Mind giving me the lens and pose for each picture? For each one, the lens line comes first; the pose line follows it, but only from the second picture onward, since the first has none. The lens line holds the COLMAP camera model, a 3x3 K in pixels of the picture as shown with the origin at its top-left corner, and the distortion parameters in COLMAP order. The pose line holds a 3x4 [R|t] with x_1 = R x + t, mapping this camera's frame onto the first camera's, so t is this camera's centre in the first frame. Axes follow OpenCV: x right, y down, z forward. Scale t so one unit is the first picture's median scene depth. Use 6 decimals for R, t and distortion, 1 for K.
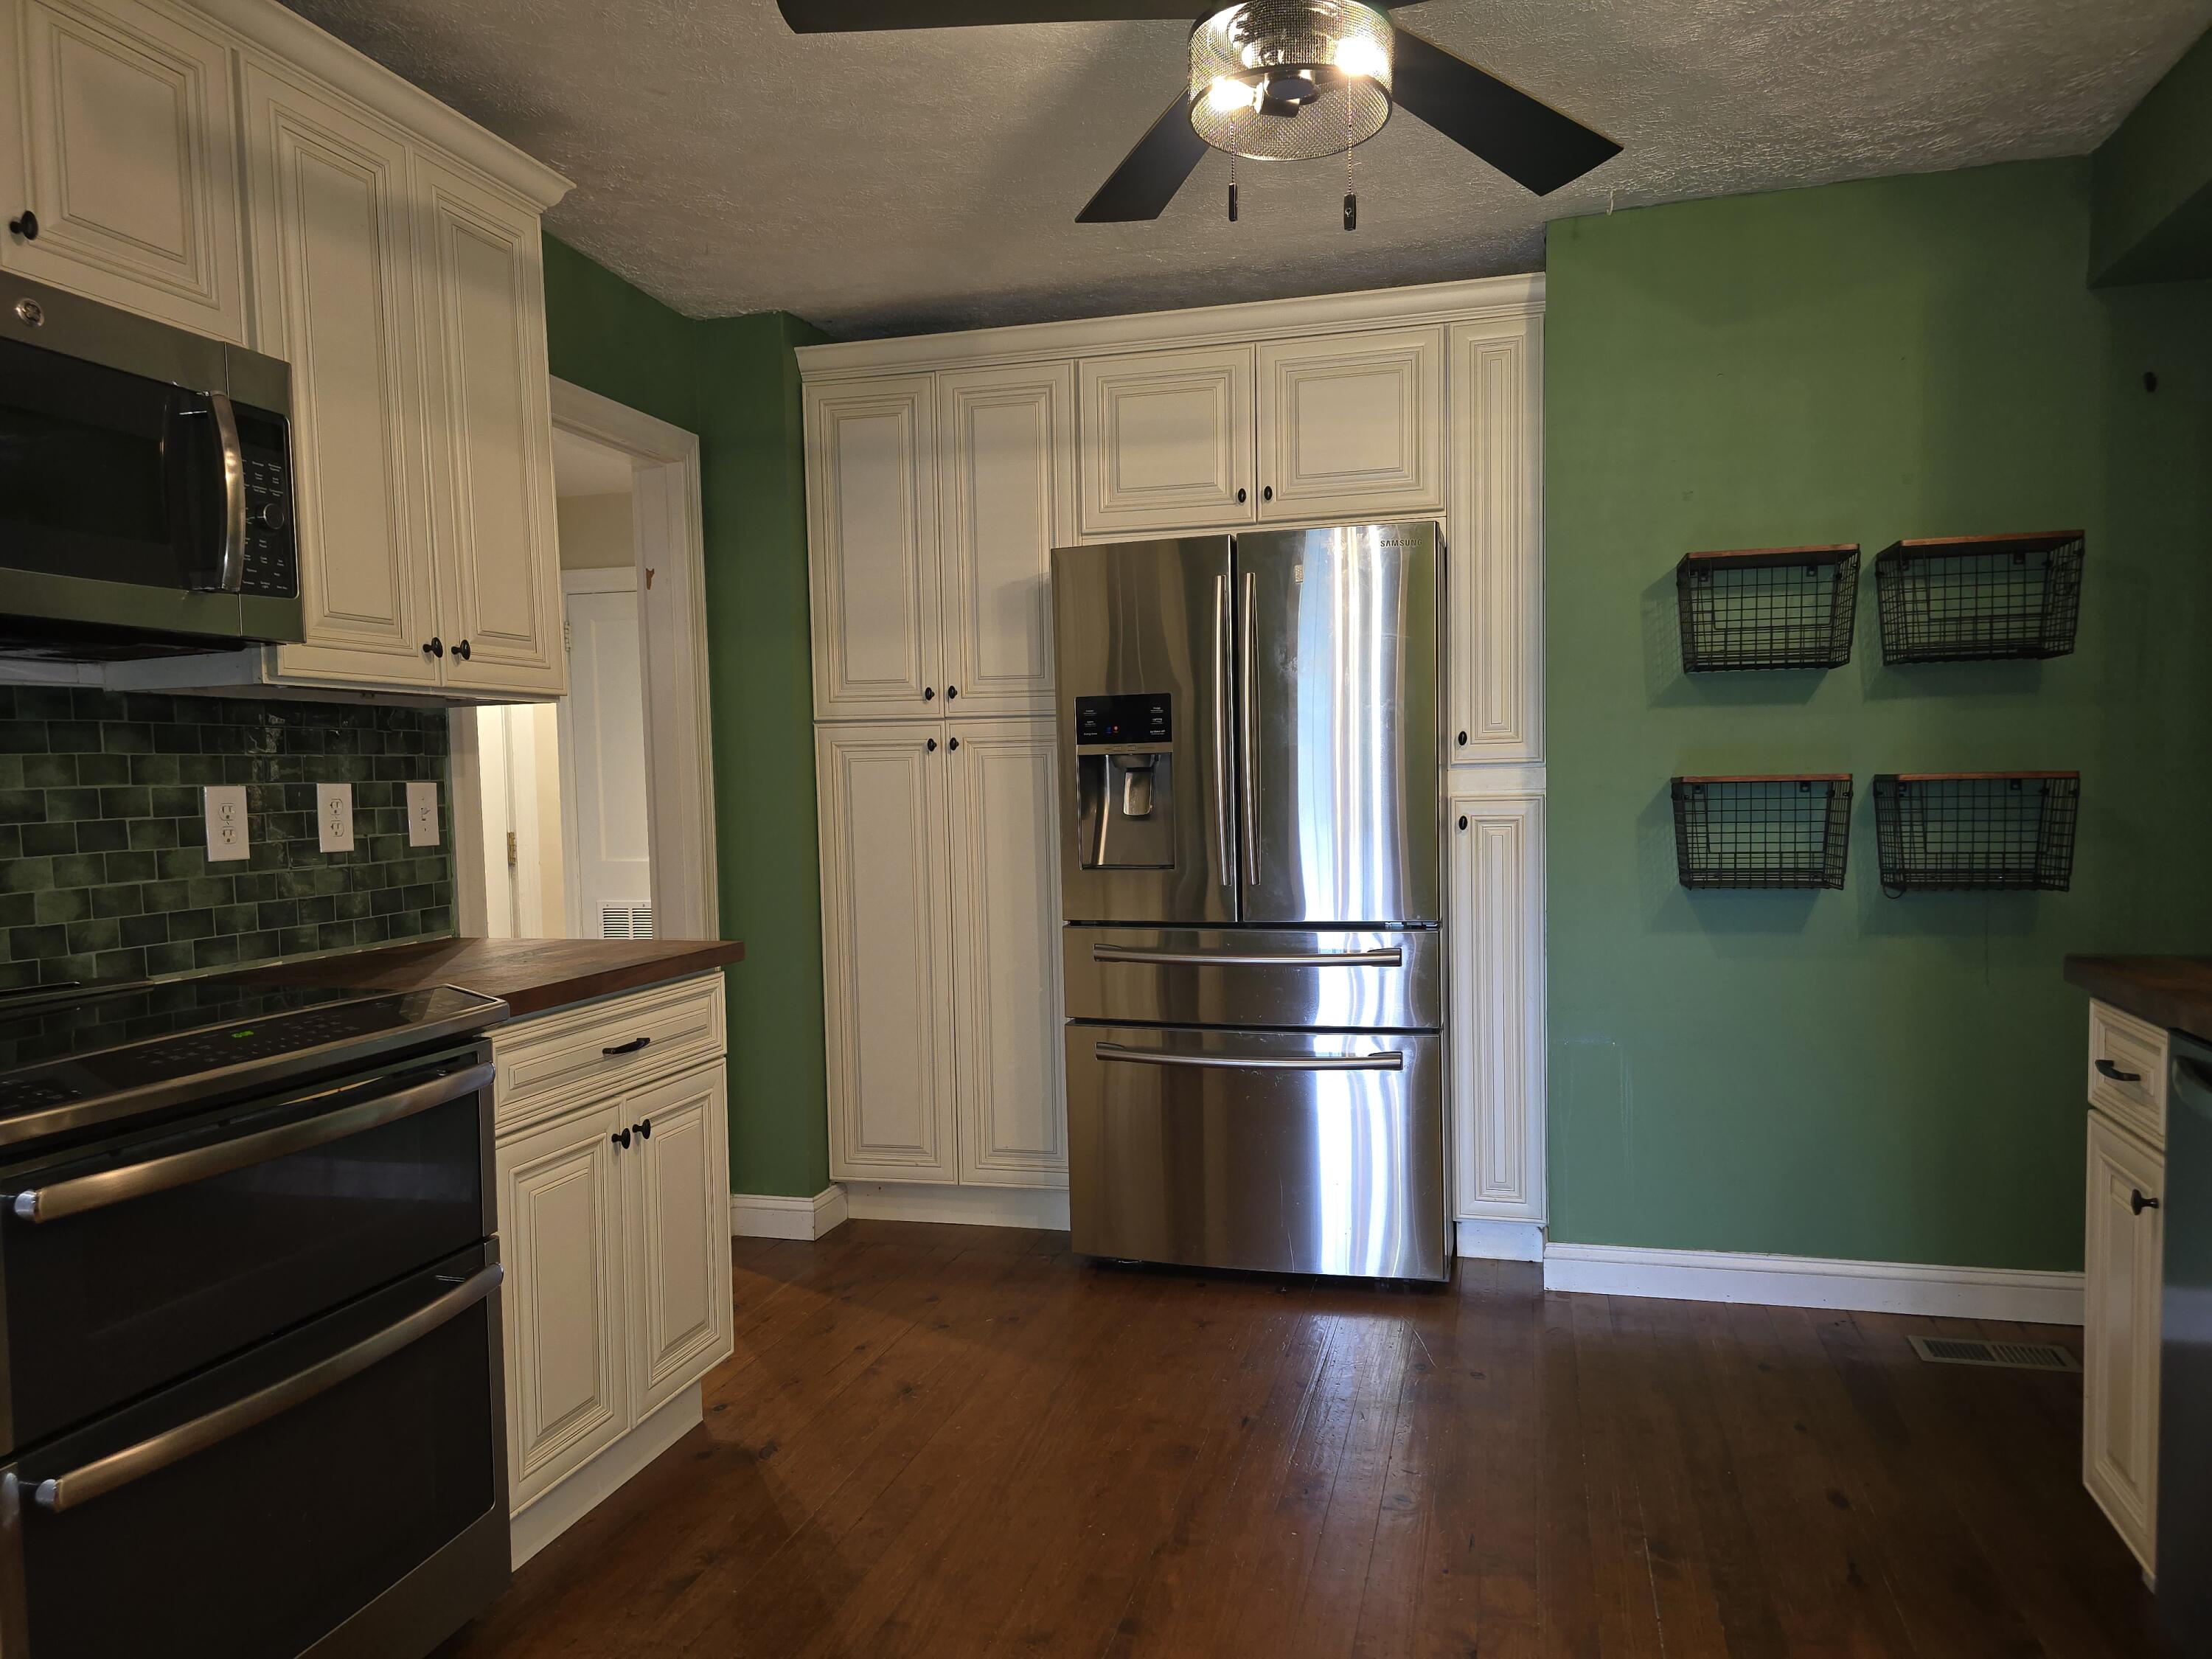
lens RADIAL K [[1491.2, 0, 1112.0], [0, 1491.2, 868.3], [0, 0, 1]] dist [0.051704, -0.047622]
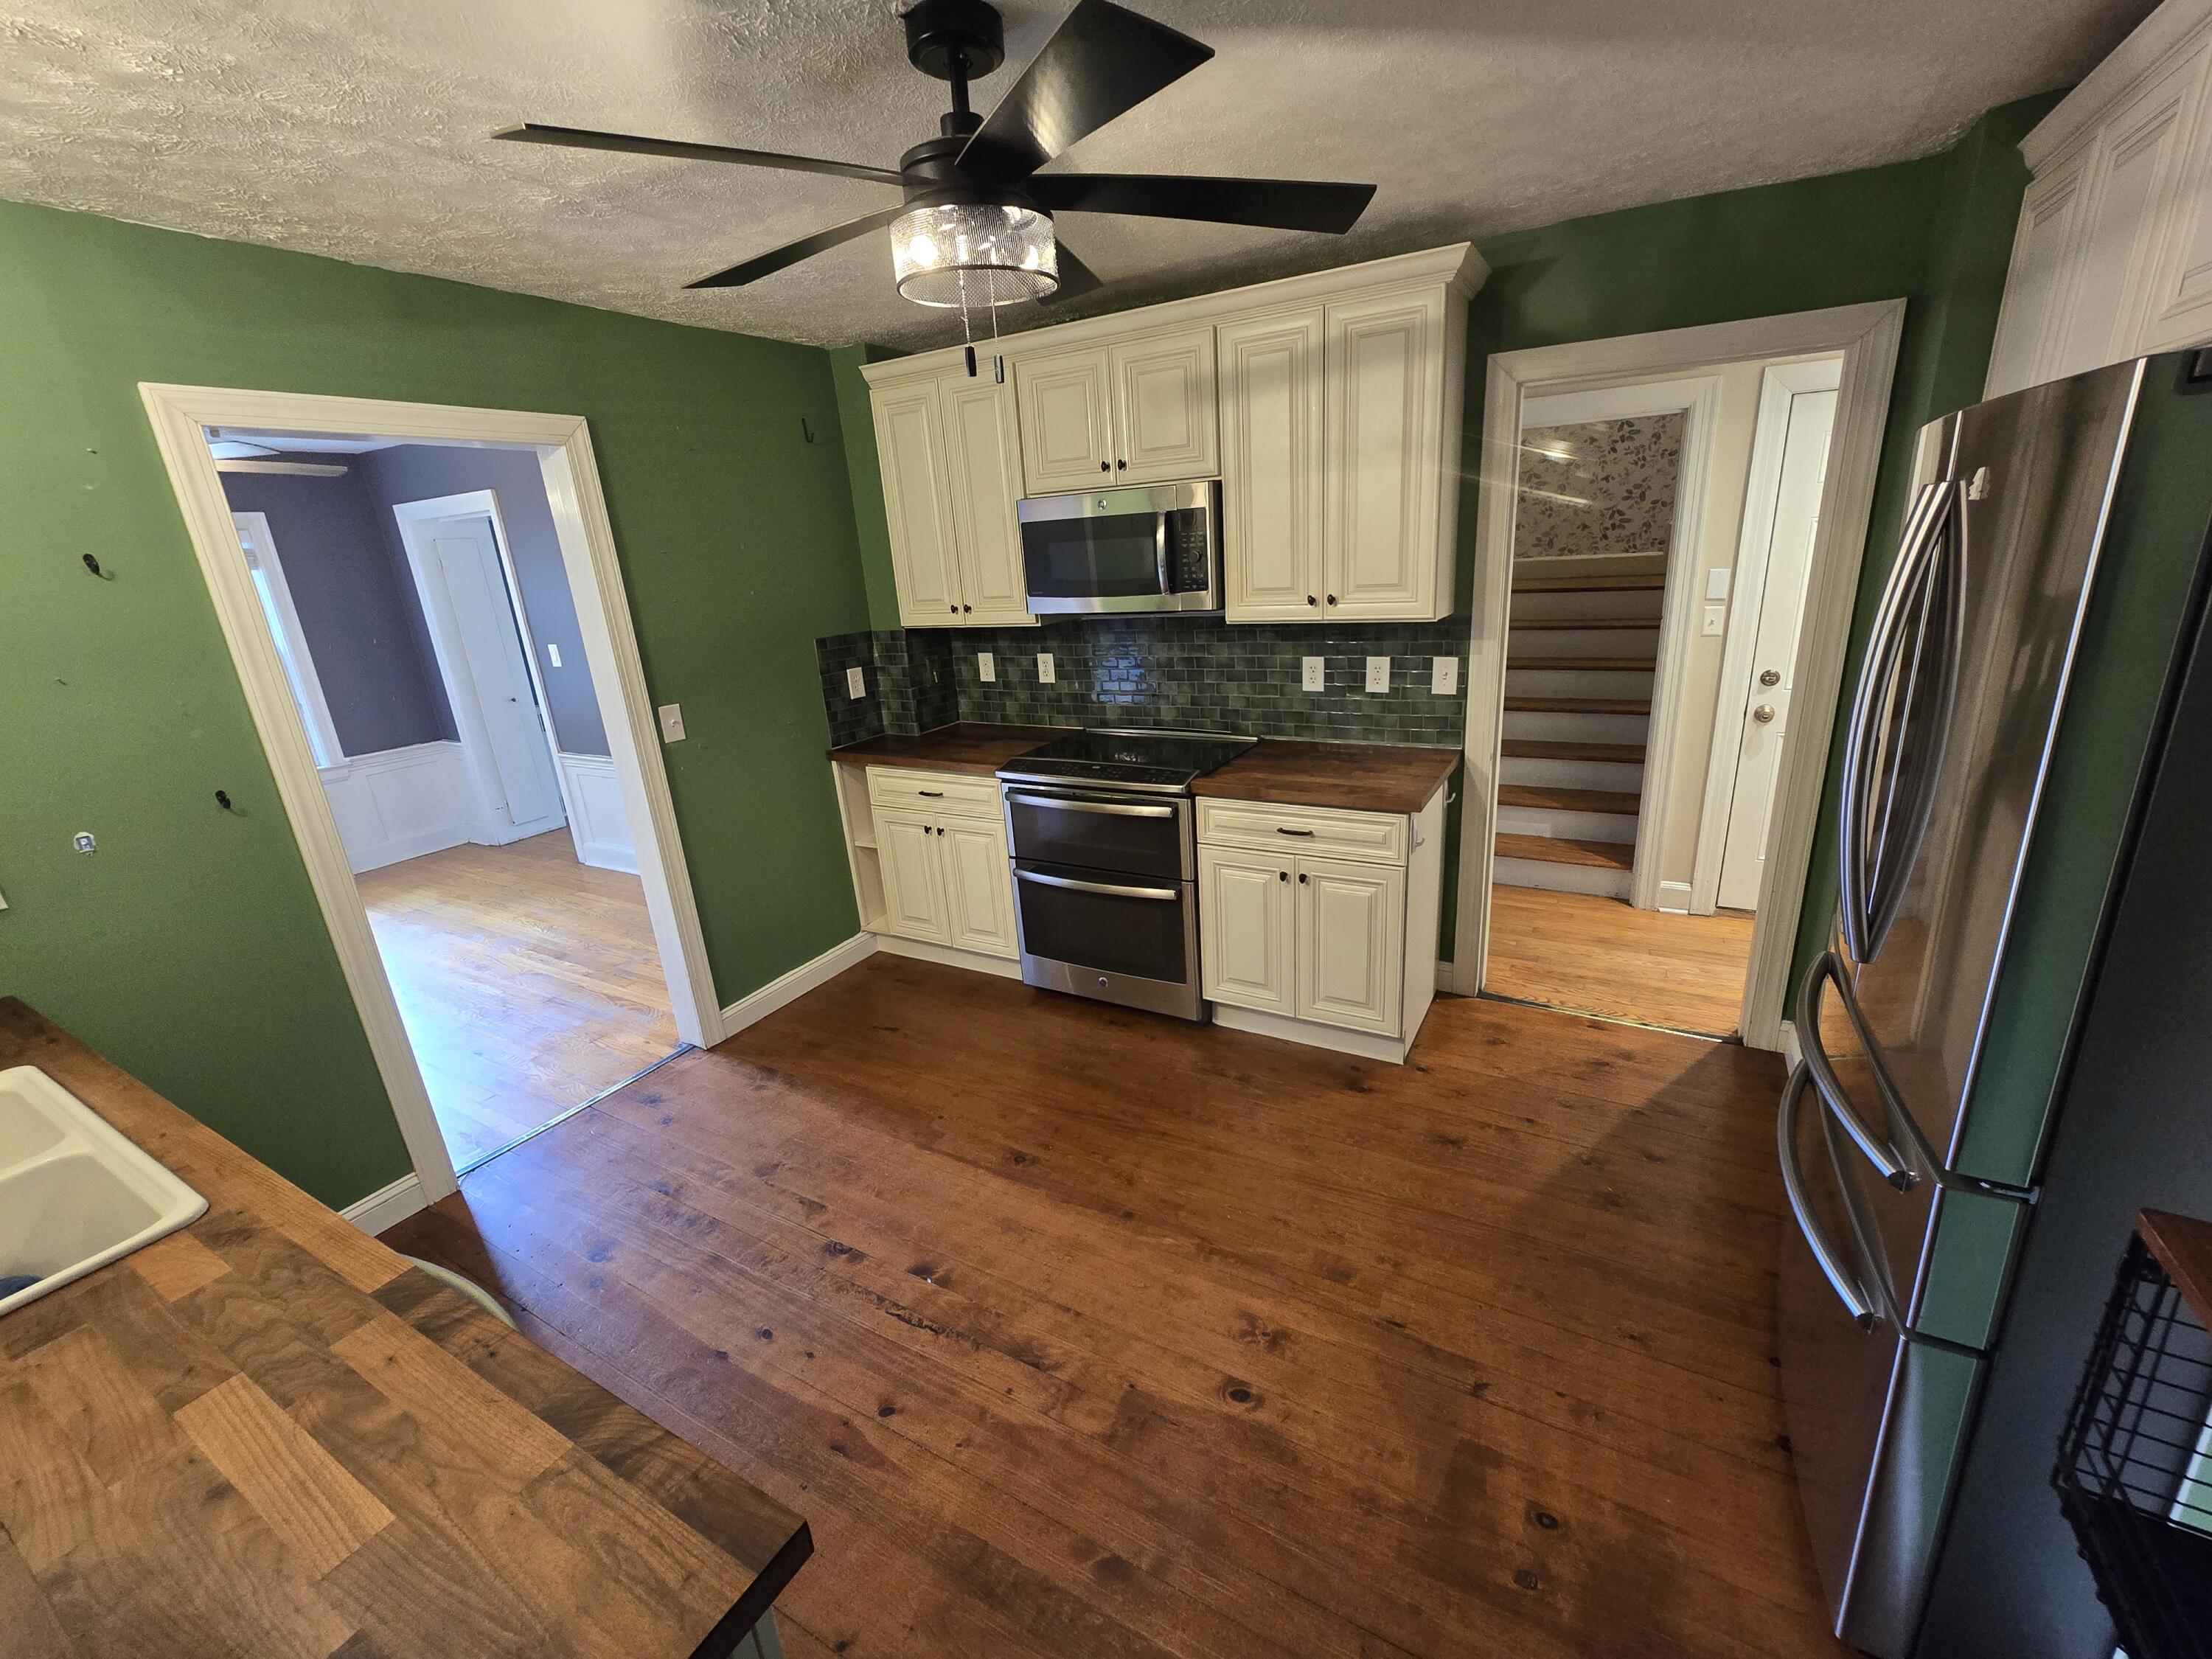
lens RADIAL K [[909.7, 0, 1131.0], [0, 909.7, 823.8], [0, 0, 1]] dist [-0.004614, 0.001556]
pose [[-0.236271, 0.323029, -0.916421, 0.683581], [0.005141, 0.943526, 0.331258, -0.239957], [0.971674, 0.073555, -0.224589, 0.968130]]
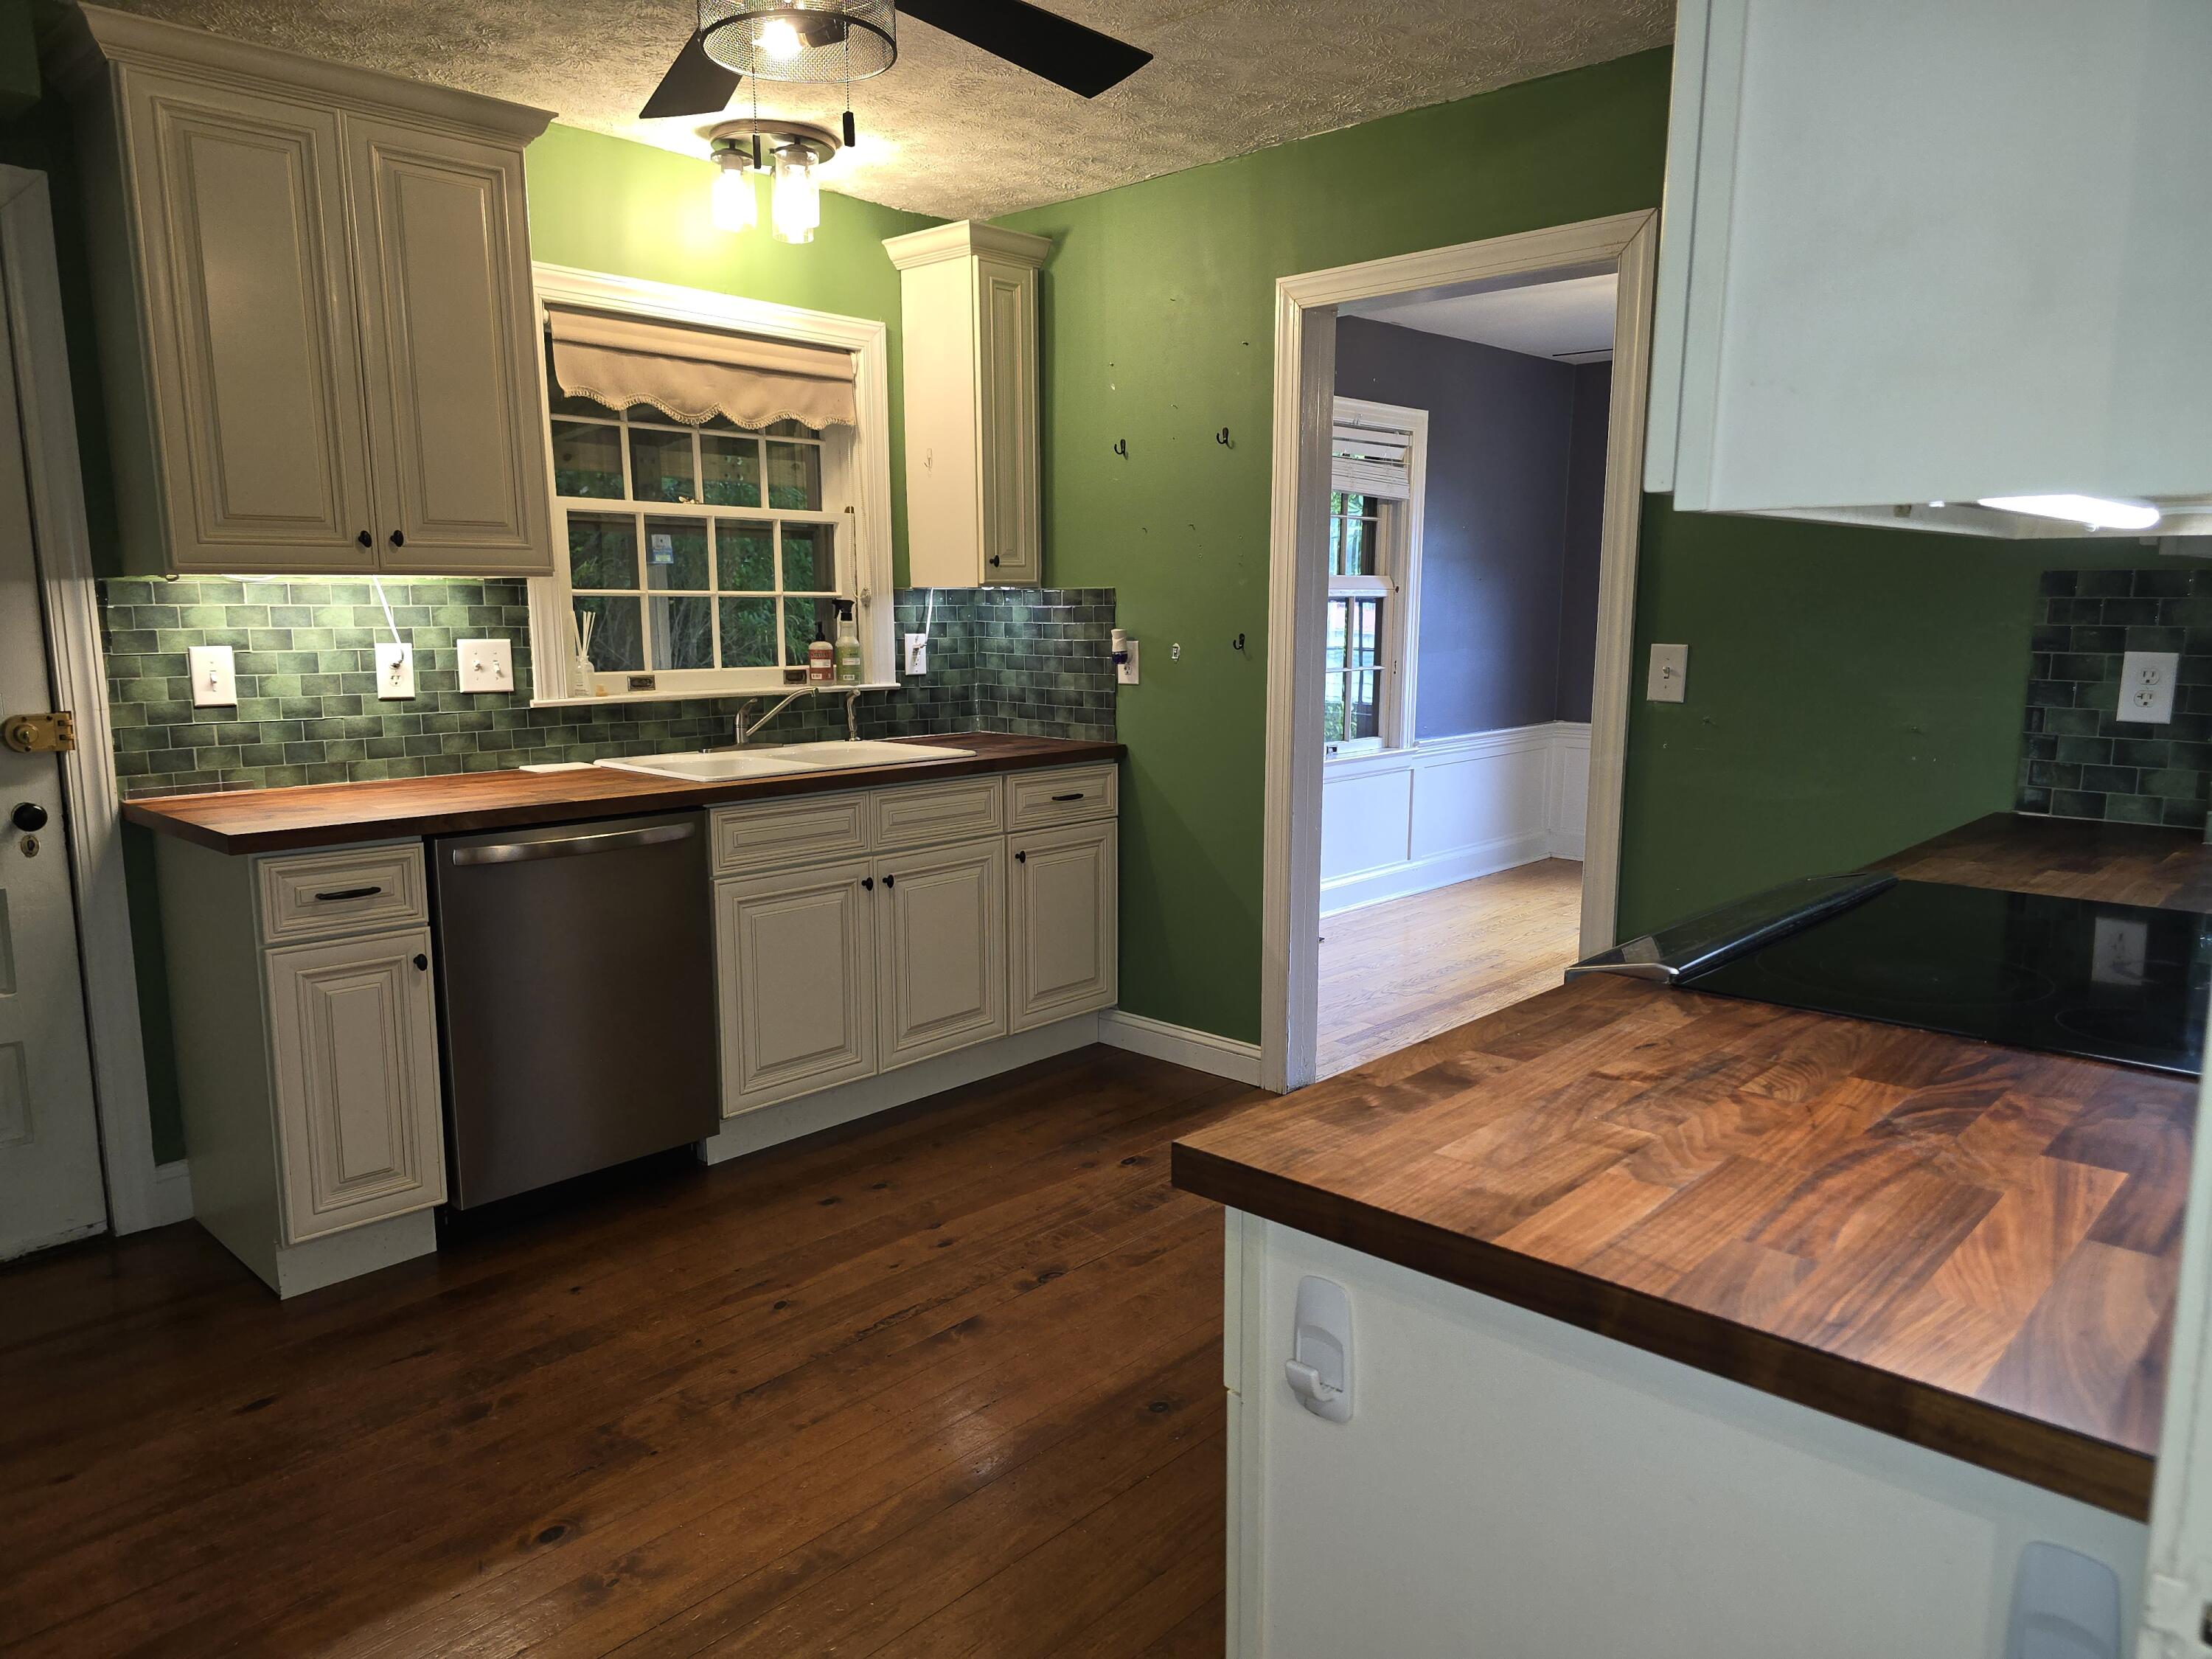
lens RADIAL K [[1491.2, 0, 1108.3], [0, 1491.2, 850.6], [0, 0, 1]] dist [0.051704, -0.047622]
pose [[-0.884851, -0.055520, 0.462554, -0.433083], [0.049616, 0.975996, 0.212060, -0.120851], [-0.463225, 0.210591, -0.860856, 1.403465]]
